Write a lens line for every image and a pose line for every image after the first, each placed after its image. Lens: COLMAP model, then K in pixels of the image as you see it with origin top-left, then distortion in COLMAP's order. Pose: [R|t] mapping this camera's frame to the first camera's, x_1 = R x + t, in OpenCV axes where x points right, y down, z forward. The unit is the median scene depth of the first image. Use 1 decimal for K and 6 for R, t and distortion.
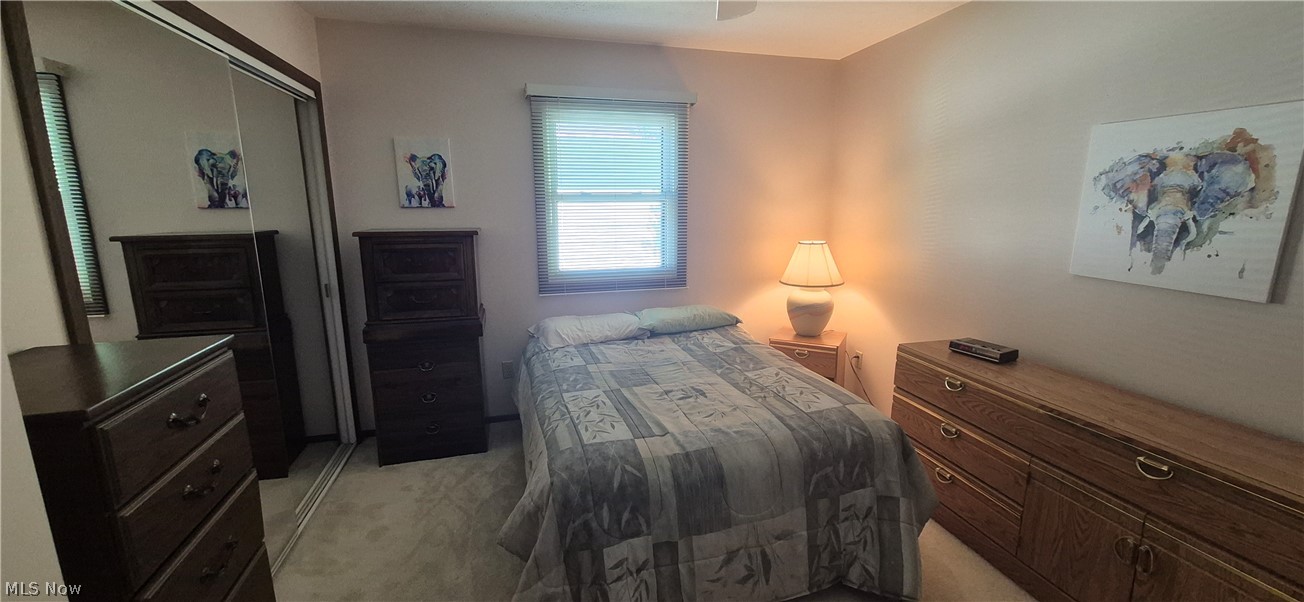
lens RADIAL K [[512.9, 0, 656.9], [0, 512.9, 298.4], [0, 0, 1]] dist [0.000130, 0.000185]
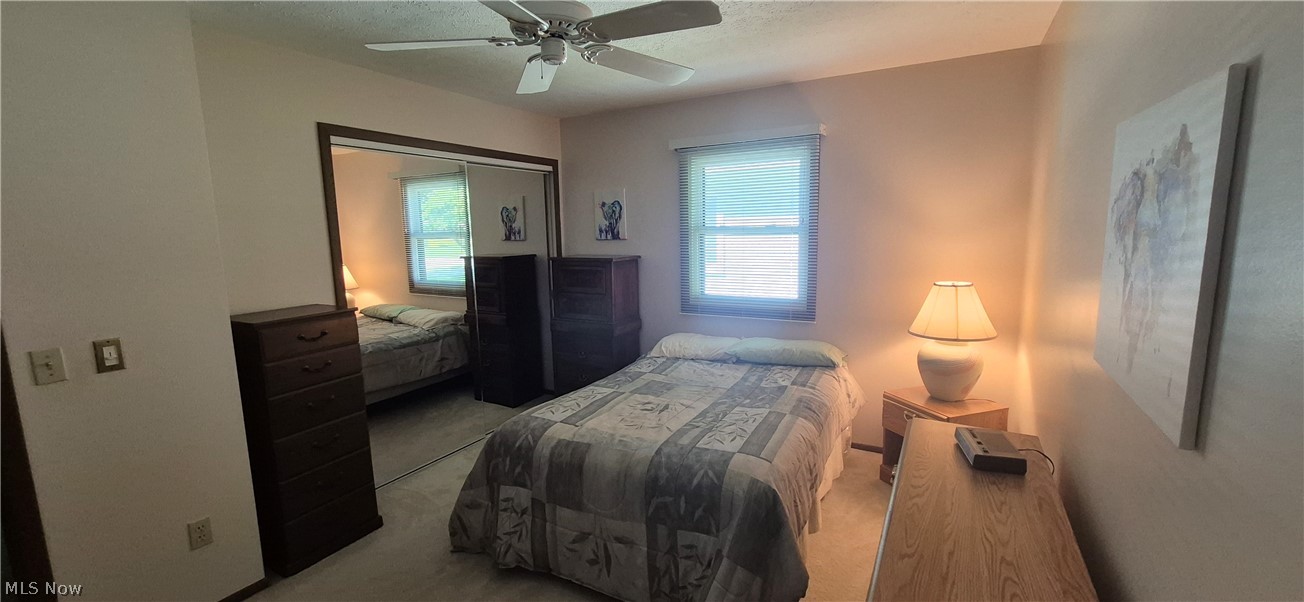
lens RADIAL K [[512.9, 0, 656.9], [0, 512.9, 298.4], [0, 0, 1]] dist [0.000130, 0.000185]
pose [[0.713319, 0.085249, -0.695635, 0.683943], [-0.112188, 0.993664, 0.006732, -0.052294], [0.691802, 0.073240, 0.718363, 0.137388]]
